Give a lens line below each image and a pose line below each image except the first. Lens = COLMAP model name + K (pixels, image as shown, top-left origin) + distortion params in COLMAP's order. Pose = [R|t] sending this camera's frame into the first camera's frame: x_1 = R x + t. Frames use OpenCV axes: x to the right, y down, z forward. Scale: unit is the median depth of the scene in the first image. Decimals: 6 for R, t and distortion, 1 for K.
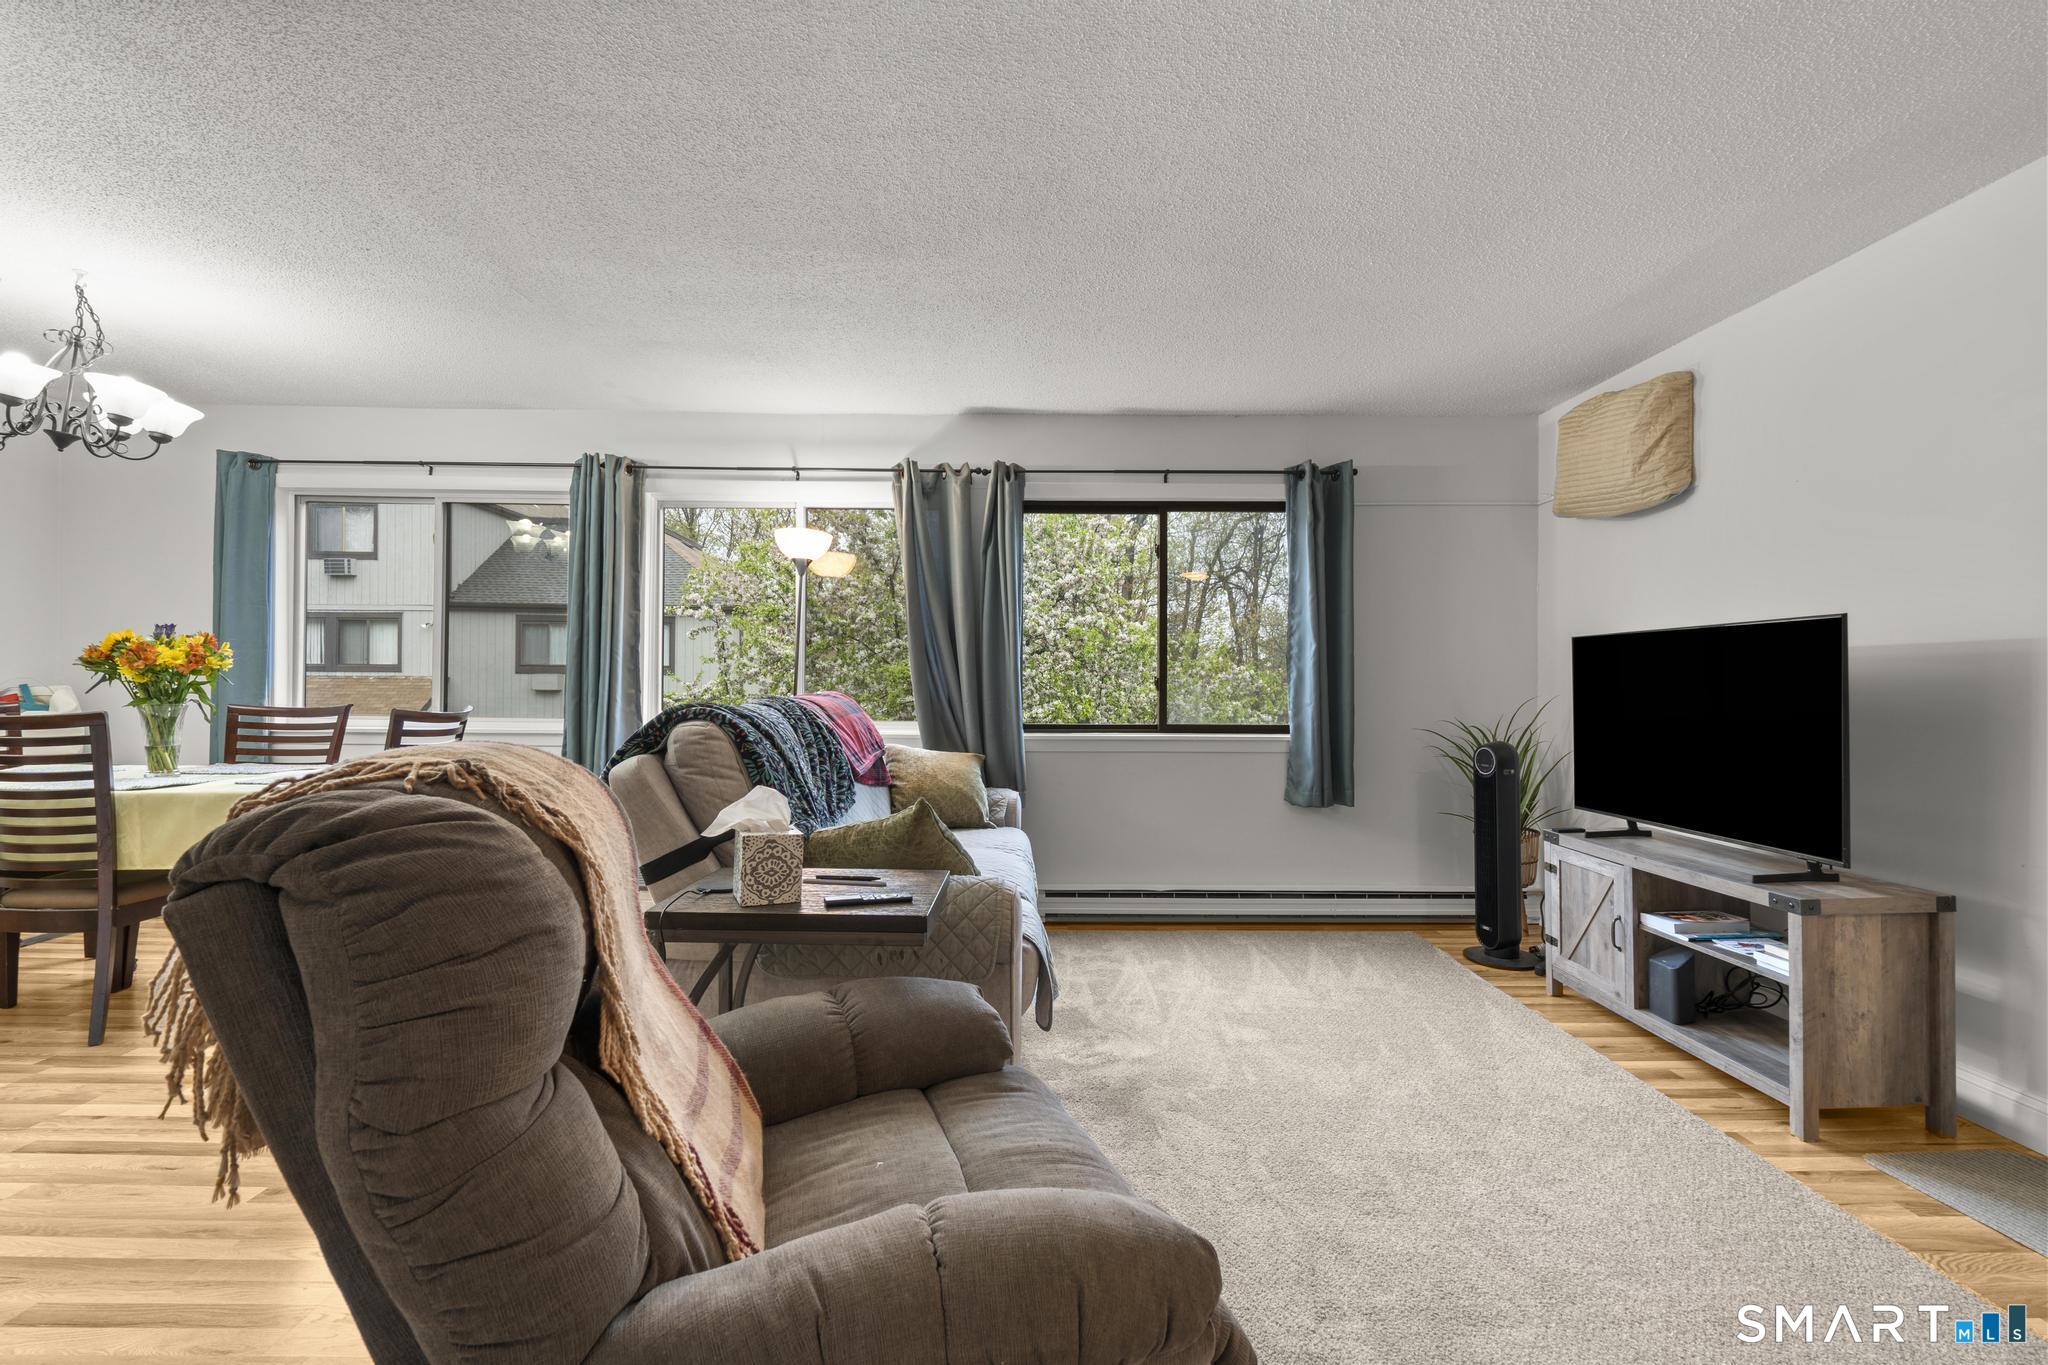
lens RADIAL K [[915.6, 0, 1019.4], [0, 915.6, 687.1], [0, 0, 1]] dist [-0.005599, 0.001527]
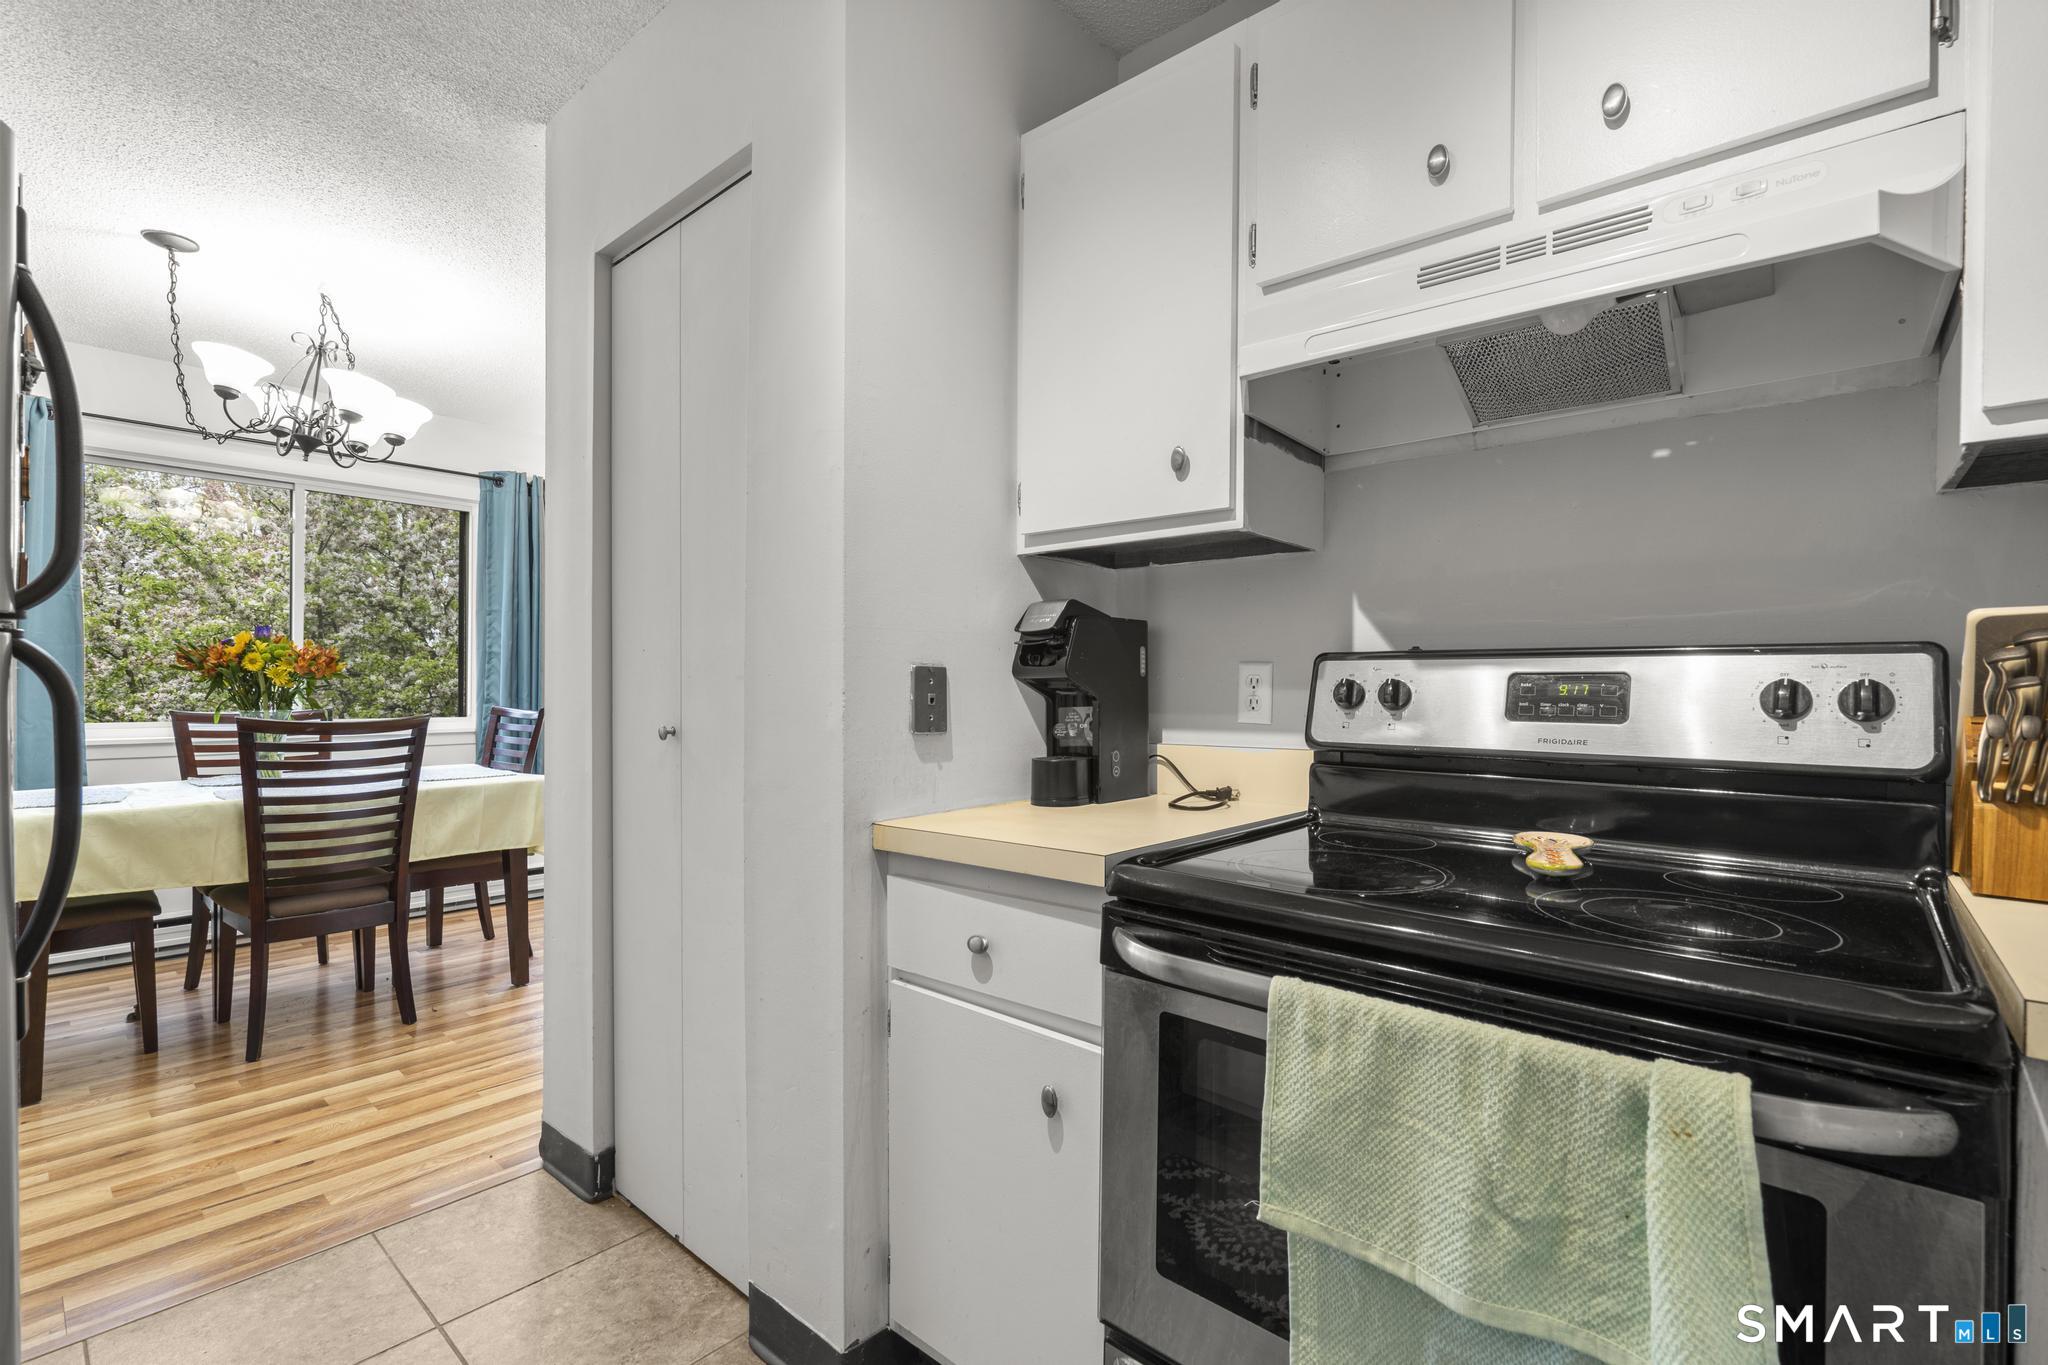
lens RADIAL K [[915.6, 0, 1021.0], [0, 915.6, 687.8], [0, 0, 1]] dist [-0.005599, 0.001527]
pose [[0.662975, -0.006239, 0.748615, -1.018733], [-0.001037, 0.999957, 0.009251, -0.012339], [-0.748640, -0.006909, 0.662940, -0.191929]]
